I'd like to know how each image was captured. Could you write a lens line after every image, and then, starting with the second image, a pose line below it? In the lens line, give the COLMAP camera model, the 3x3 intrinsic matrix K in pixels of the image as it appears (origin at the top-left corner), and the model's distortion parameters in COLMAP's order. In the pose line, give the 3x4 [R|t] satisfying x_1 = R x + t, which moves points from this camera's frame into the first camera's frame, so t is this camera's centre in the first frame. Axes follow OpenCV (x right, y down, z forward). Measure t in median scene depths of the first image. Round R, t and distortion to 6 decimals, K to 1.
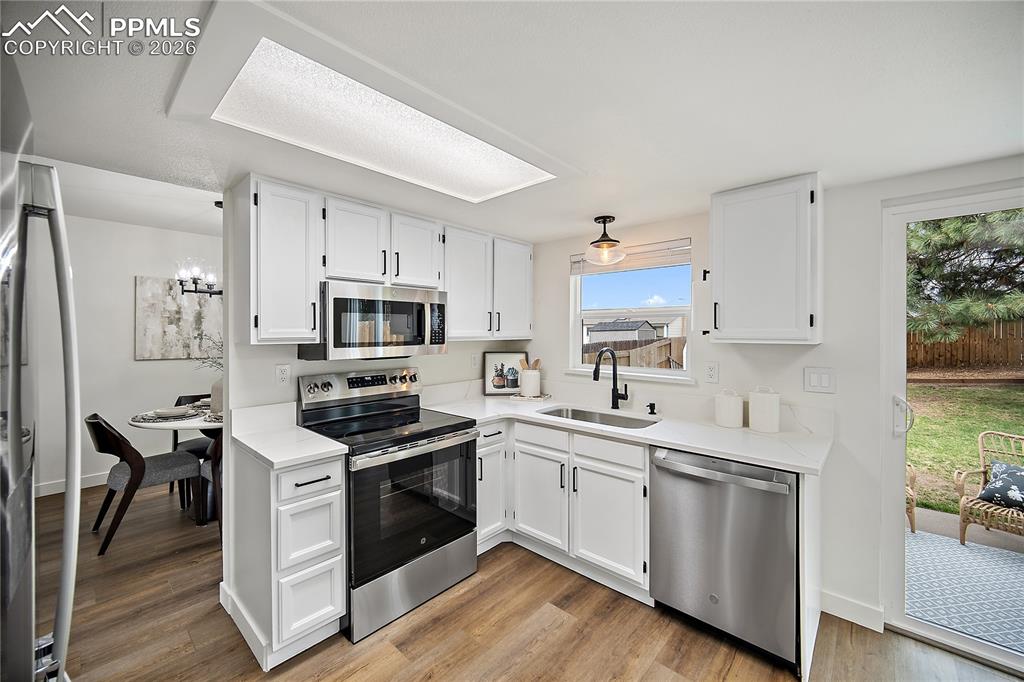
lens RADIAL K [[405.5, 0, 511.7], [0, 405.5, 337.5], [0, 0, 1]] dist [-0.003509, 0.000810]
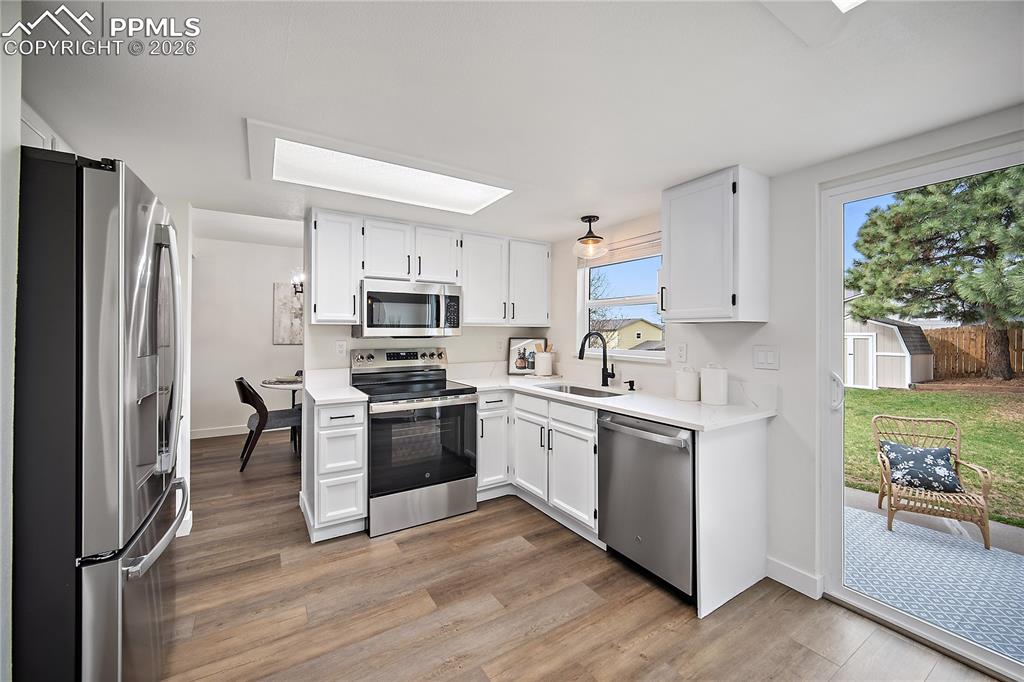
lens RADIAL K [[405.5, 0, 513.7], [0, 405.5, 335.4], [0, 0, 1]] dist [-0.003509, 0.000810]
pose [[0.963706, 0.003192, -0.266945, 0.379764], [-0.005373, 0.999958, -0.007438, 0.055048], [0.266910, 0.008603, 0.963683, -0.183807]]
